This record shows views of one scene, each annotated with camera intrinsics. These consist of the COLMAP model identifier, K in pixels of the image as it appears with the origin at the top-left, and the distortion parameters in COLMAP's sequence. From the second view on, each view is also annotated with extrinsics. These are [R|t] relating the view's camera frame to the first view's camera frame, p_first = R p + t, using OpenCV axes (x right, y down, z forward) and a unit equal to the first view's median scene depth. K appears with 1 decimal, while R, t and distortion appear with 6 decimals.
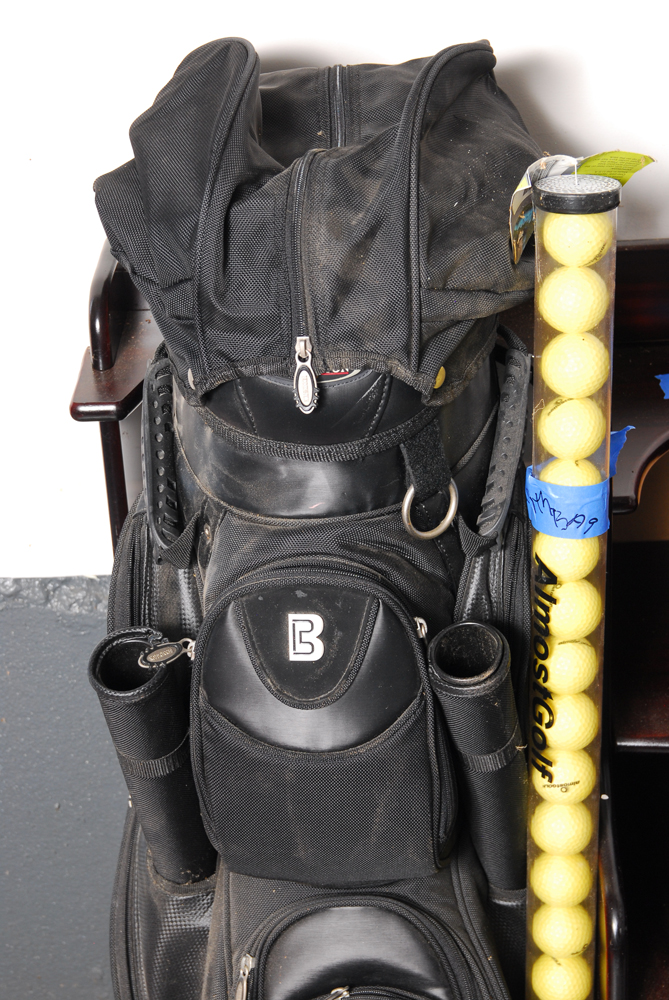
lens RADIAL K [[1985.3, 0, 334.5], [0, 1985.3, 500.0], [0, 0, 1]] dist [0.047848, 0.059610]
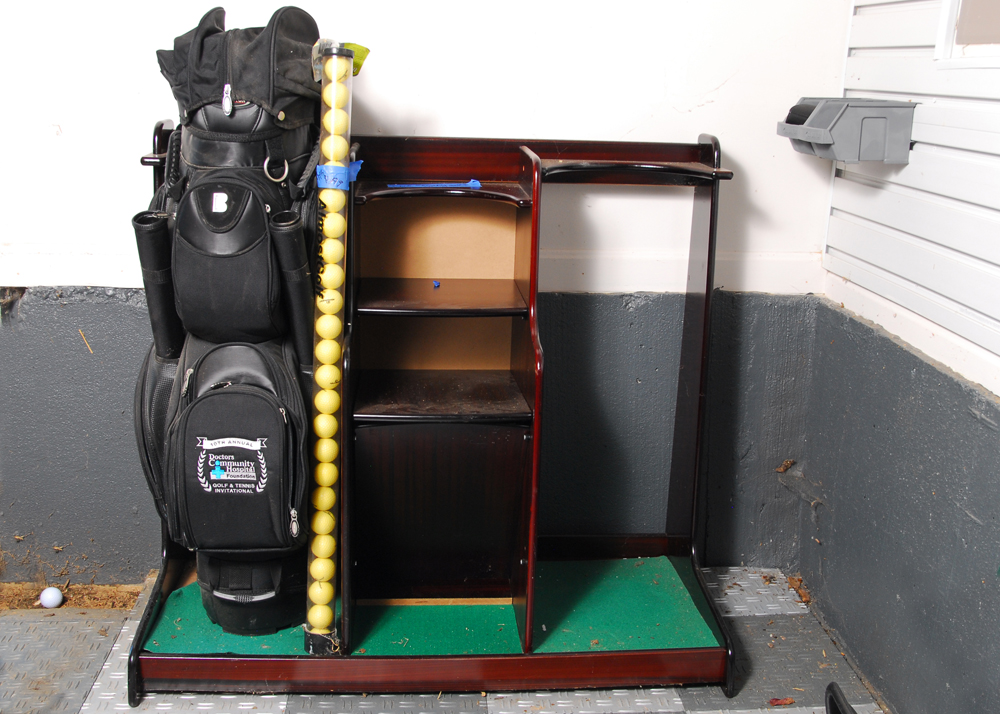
lens RADIAL K [[1197.3, 0, 500.0], [0, 1197.3, 357.0], [0, 0, 1]] dist [-0.020590, -0.014943]
pose [[0.992776, 0.061326, 0.103129, 0.191903], [-0.030319, 0.959841, -0.278901, 0.662339], [-0.116091, 0.273760, 0.954766, -0.441539]]
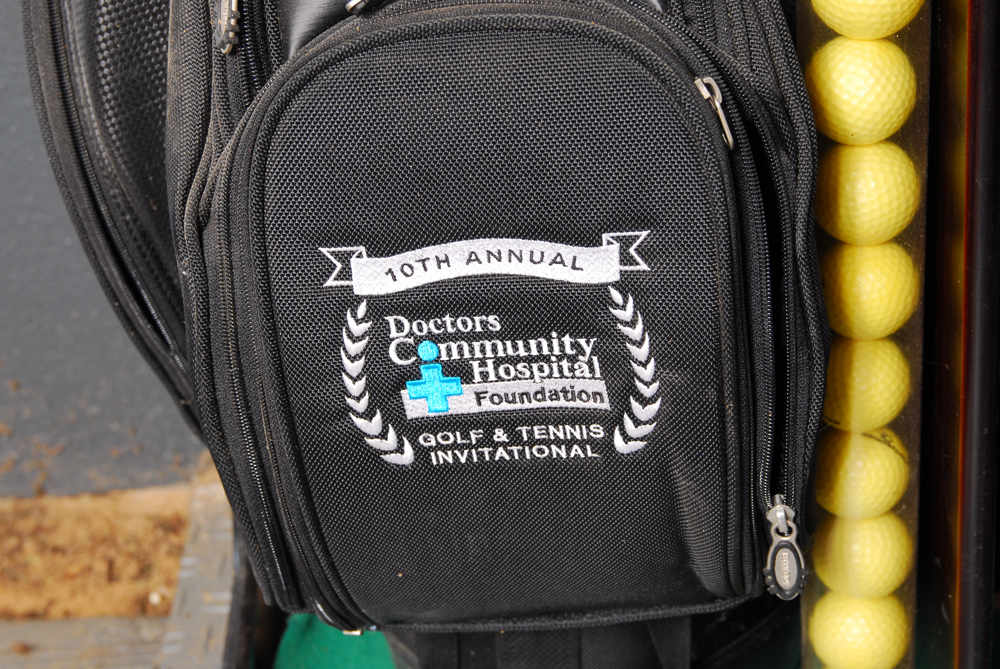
lens RADIAL K [[1985.3, 0, 500.0], [0, 1985.3, 334.5], [0, 0, 1]] dist [0.047848, 0.059610]
pose [[0.998611, -0.045968, -0.025741, 0.032458], [0.047551, 0.996773, 0.064679, 0.334951], [0.022685, -0.065813, 0.997574, 0.553938]]
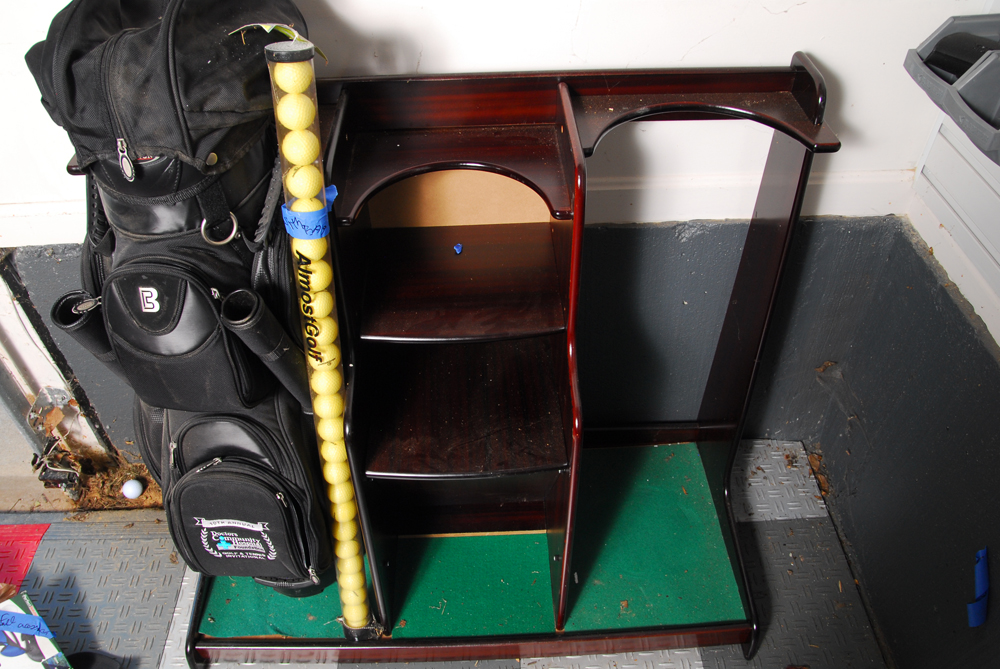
lens RADIAL K [[811.3, 0, 493.9], [0, 811.3, 370.5], [0, 0, 1]] dist [-0.109267, 0.074818]
pose [[0.998630, 0.006084, 0.051966, 0.269859], [-0.018821, 0.968506, 0.248280, -0.059415], [-0.048819, -0.248918, 0.967293, 0.226984]]
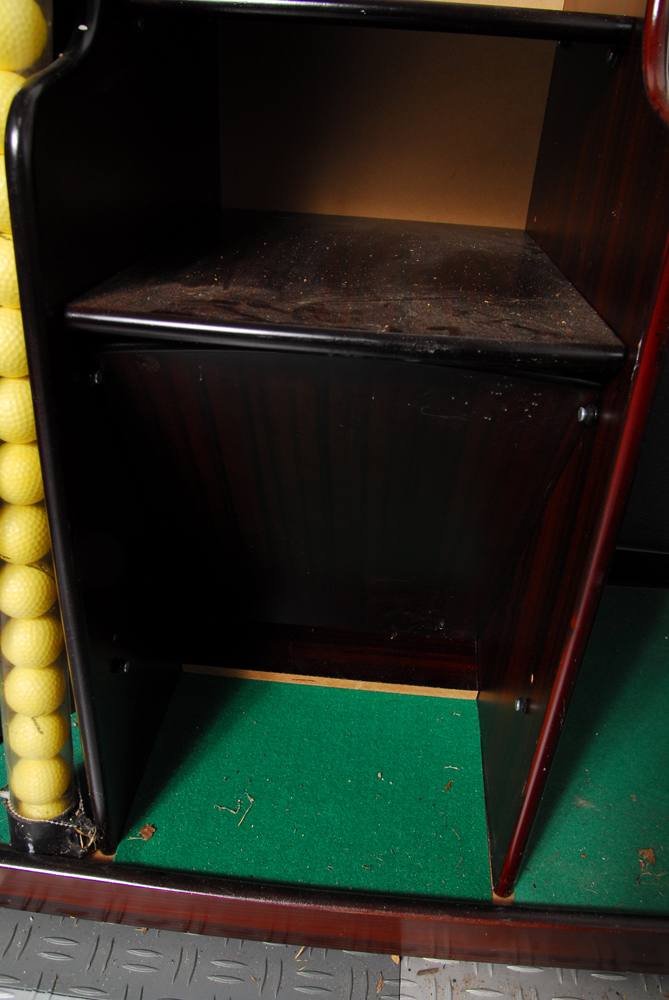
lens RADIAL K [[811.3, 0, 342.0], [0, 811.3, 521.0], [0, 0, 1]] dist [-0.109267, 0.074818]
pose [[0.991050, 0.133469, -0.002612, 0.299436], [-0.133132, 0.989609, 0.054319, 0.351564], [0.009835, -0.053485, 0.998520, 0.778317]]
